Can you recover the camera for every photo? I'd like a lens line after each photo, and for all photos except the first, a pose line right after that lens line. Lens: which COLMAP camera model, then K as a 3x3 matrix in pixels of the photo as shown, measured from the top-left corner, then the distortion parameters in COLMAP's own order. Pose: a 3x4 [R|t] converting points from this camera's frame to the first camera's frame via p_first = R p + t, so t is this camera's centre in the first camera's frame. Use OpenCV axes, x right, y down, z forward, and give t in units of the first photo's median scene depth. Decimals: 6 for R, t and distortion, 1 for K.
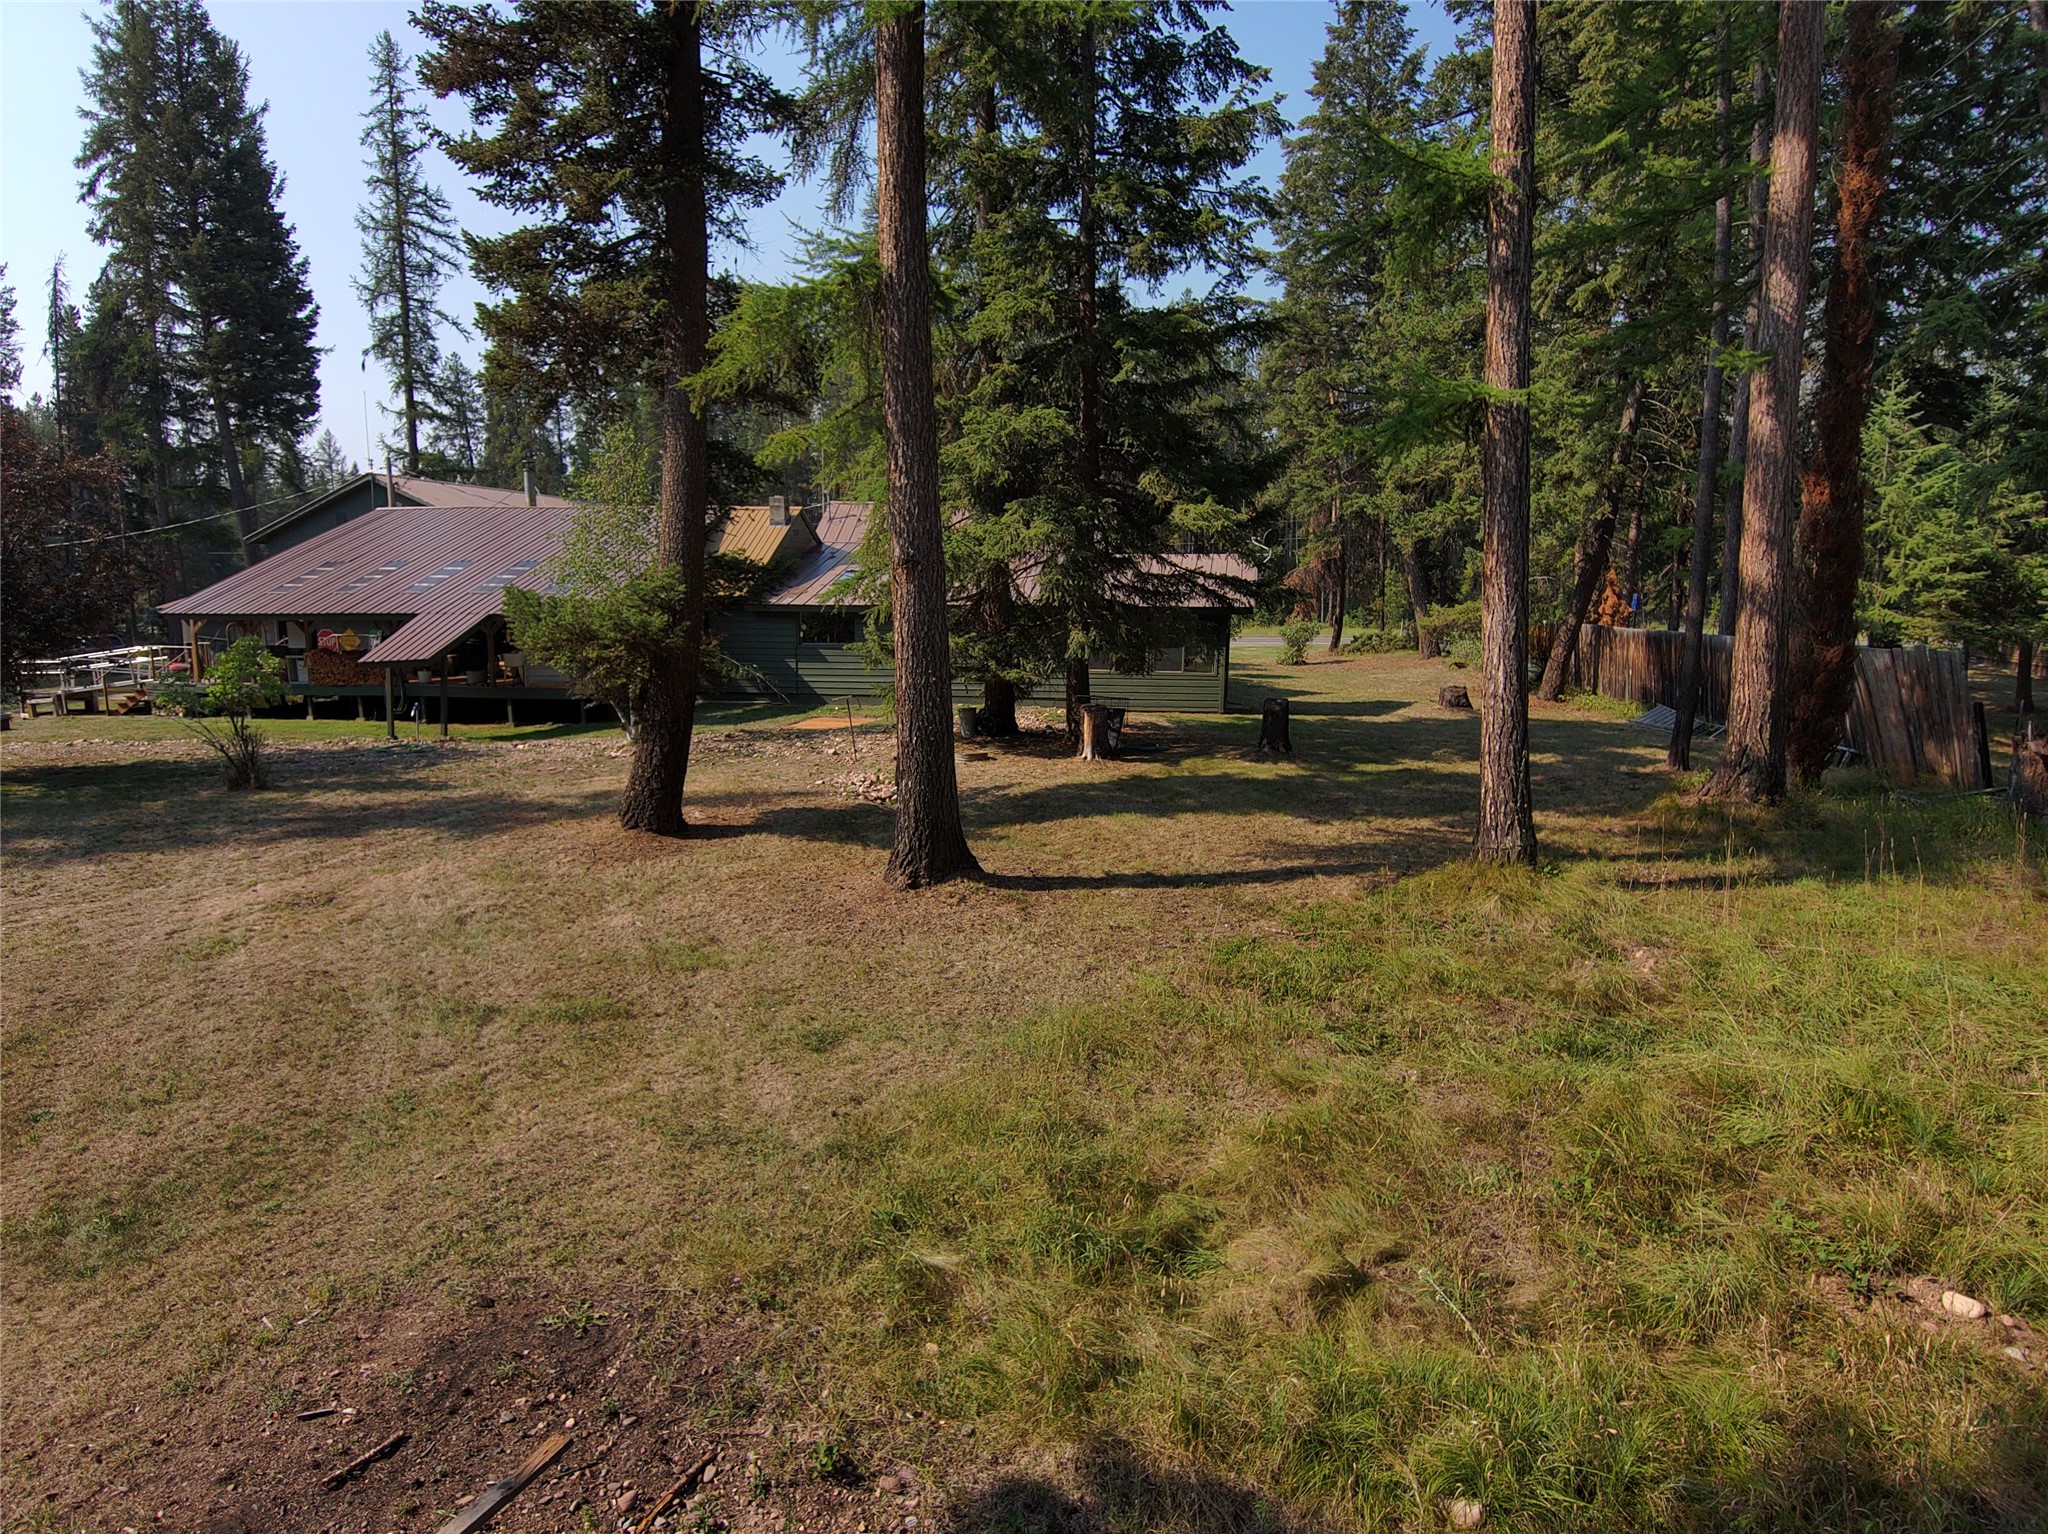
lens RADIAL K [[1240.1, 0, 1024.0], [0, 1240.1, 767.0], [0, 0, 1]] dist [-0.000302, -0.073885]
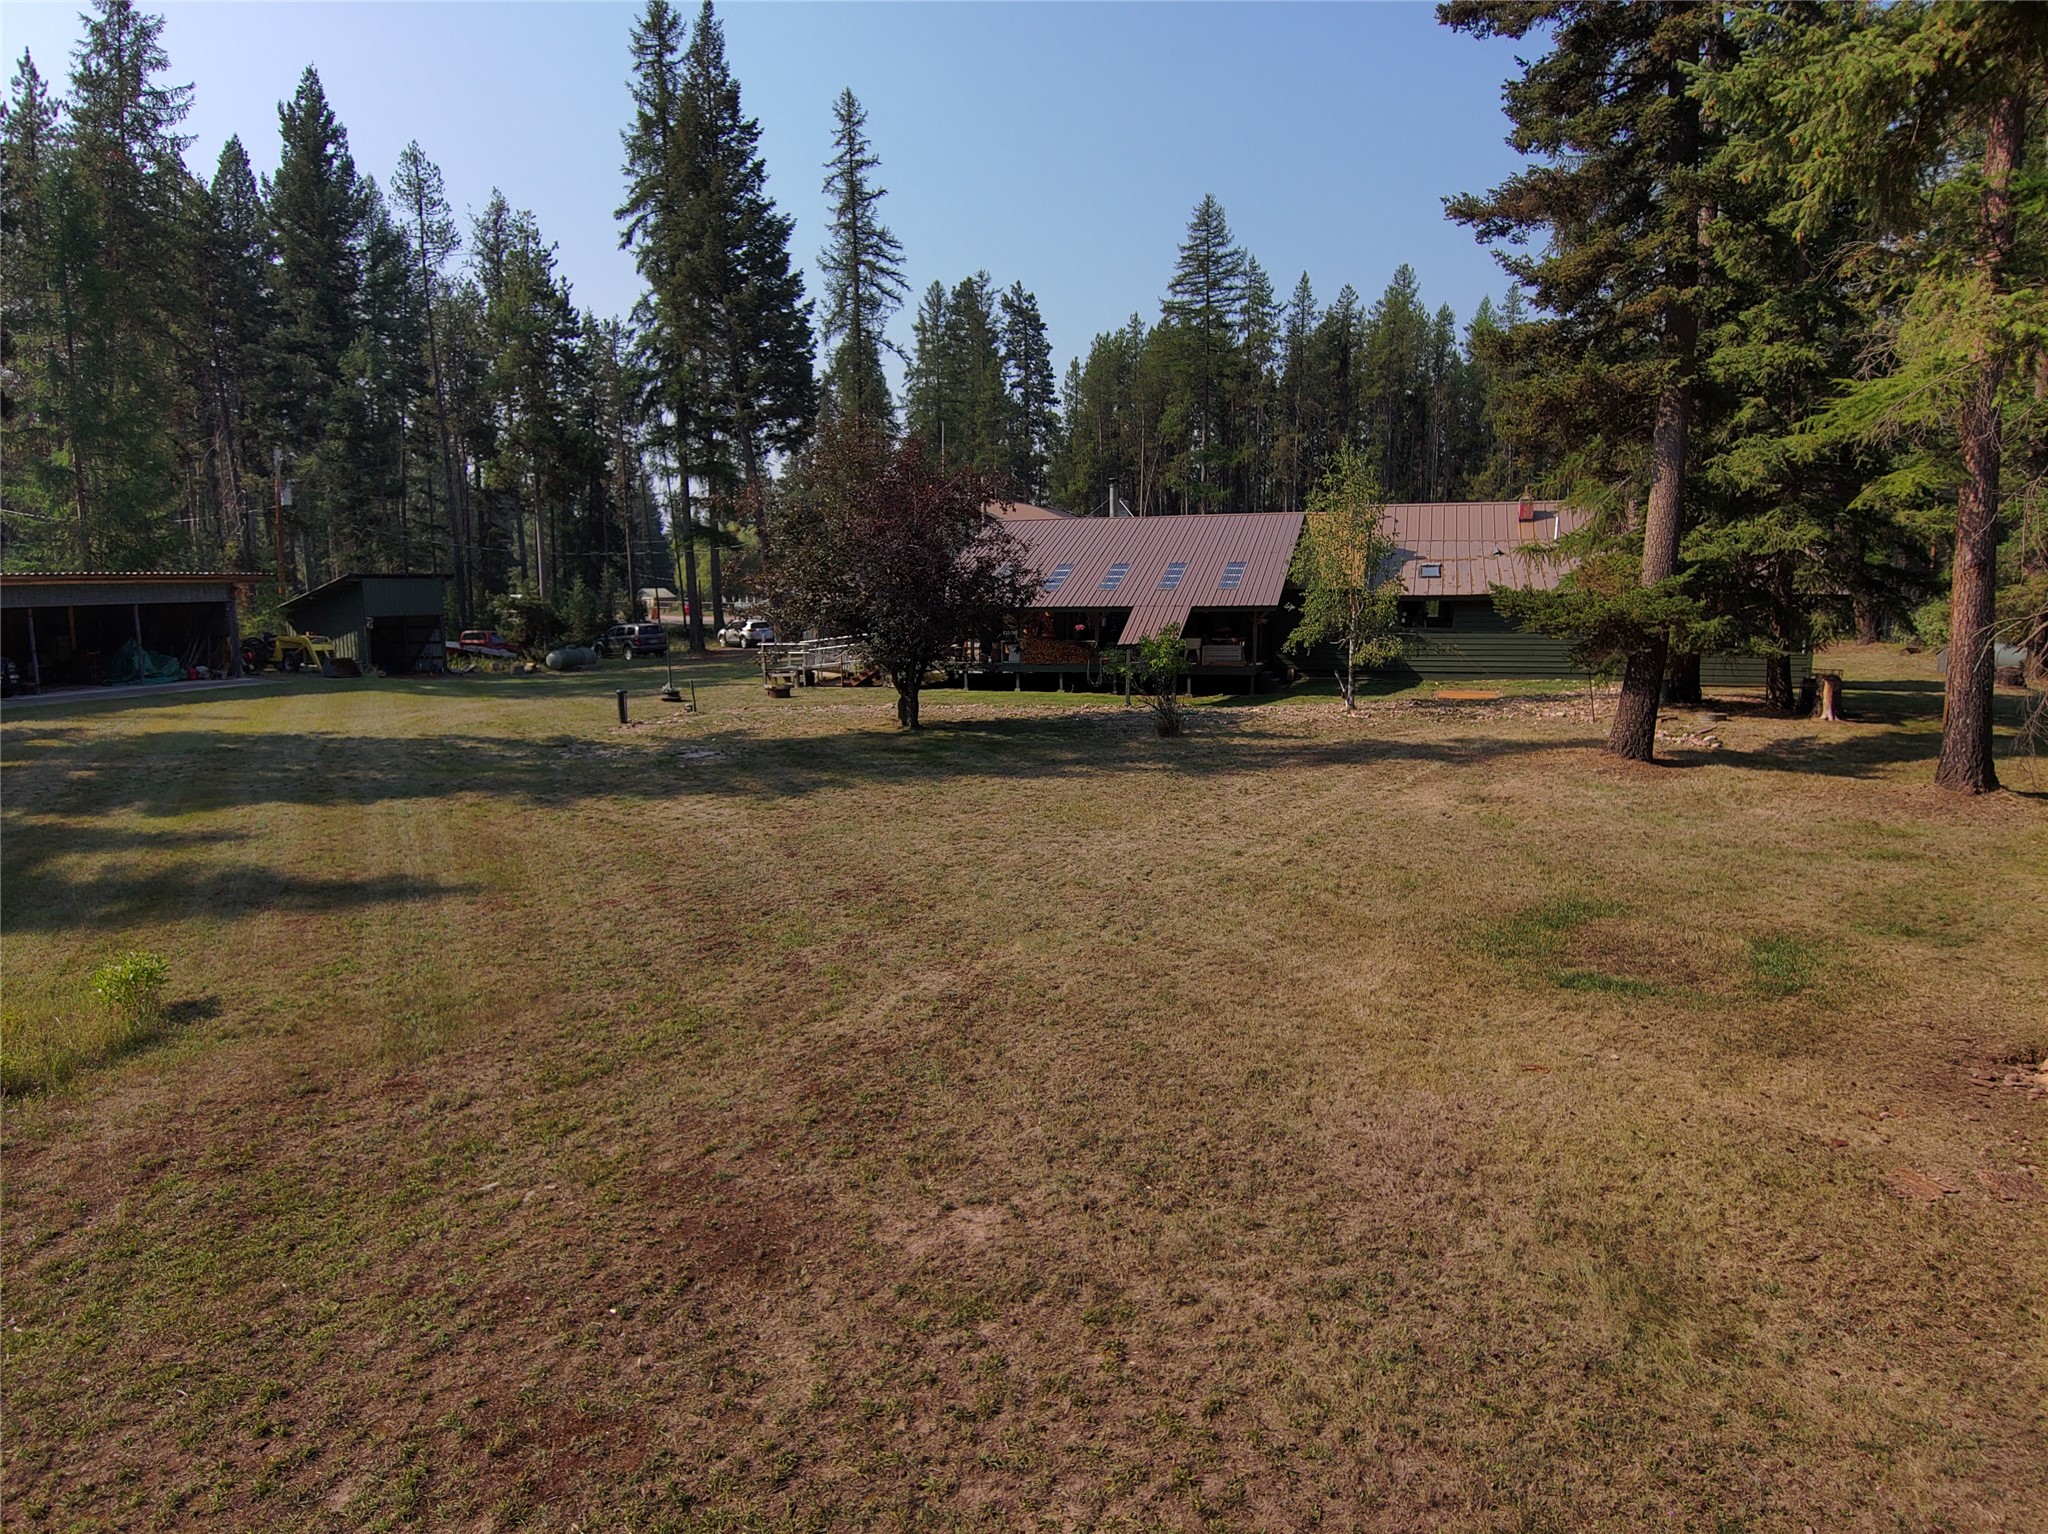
lens RADIAL K [[1200.5, 0, 1029.8], [0, 1200.5, 764.5], [0, 0, 1]] dist [0.094980, -0.131765]
pose [[0.988496, 0.014367, -0.150560, -0.176665], [-0.013315, 0.999879, 0.007988, 0.012975], [0.150657, -0.005891, 0.988569, -0.107282]]
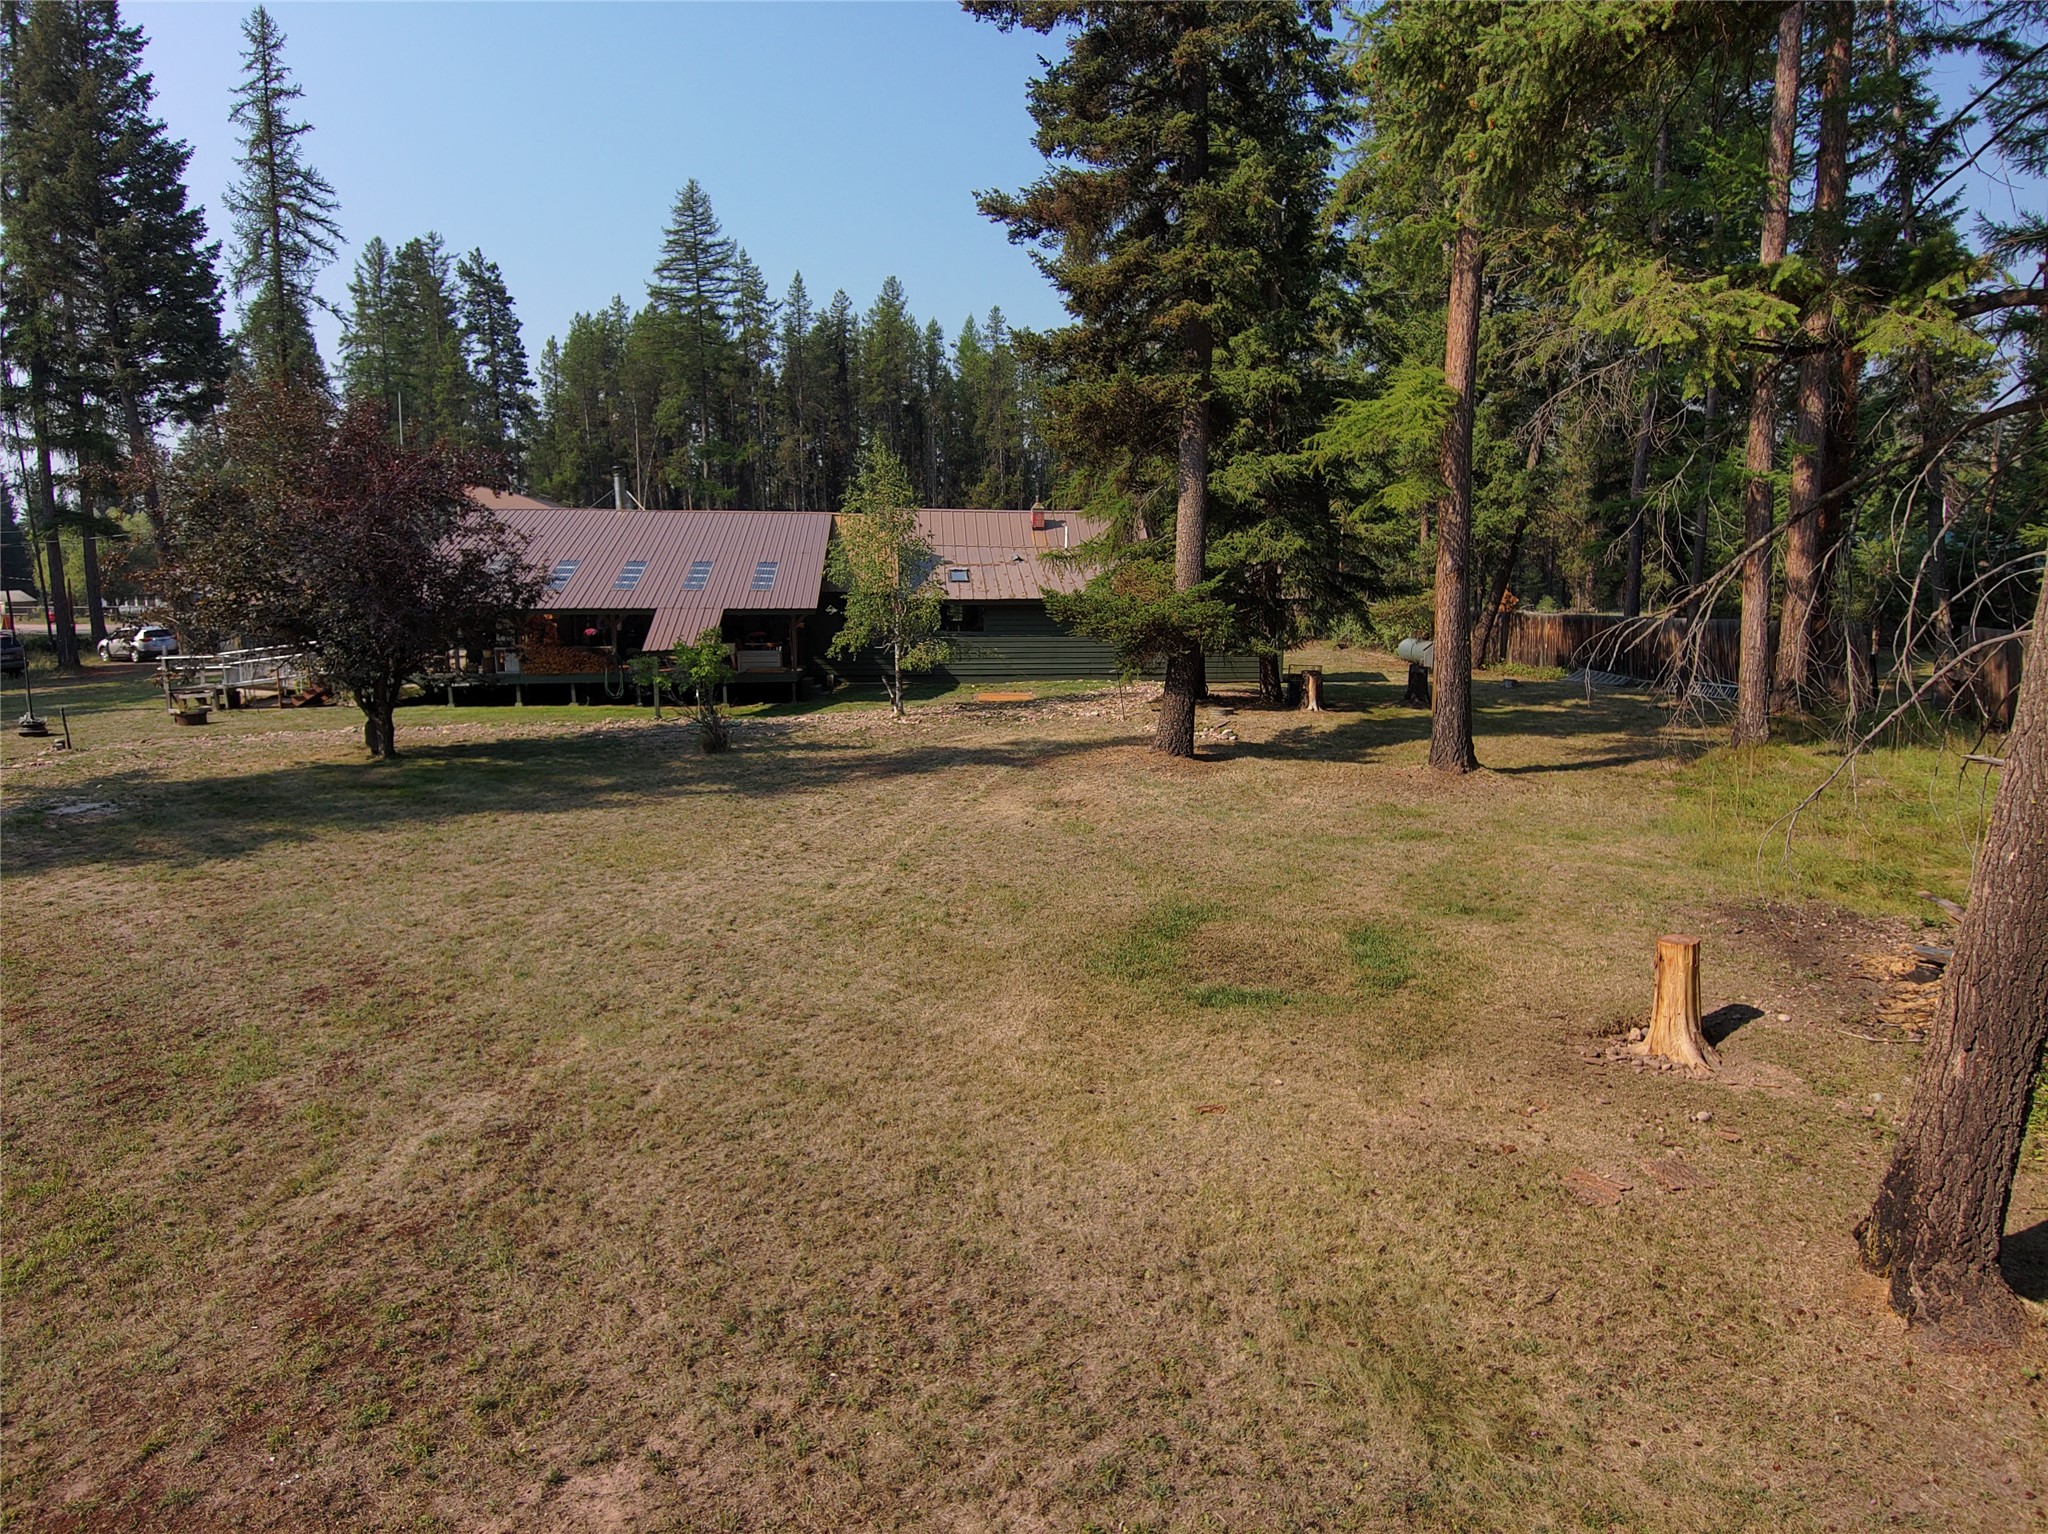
lens RADIAL K [[1200.5, 0, 1029.8], [0, 1200.5, 764.5], [0, 0, 1]] dist [0.094980, -0.131765]
pose [[0.968758, -0.039749, 0.244802, -0.190138], [0.038331, 0.999209, 0.010554, 0.009094], [-0.245028, -0.000840, 0.969516, -0.076368]]
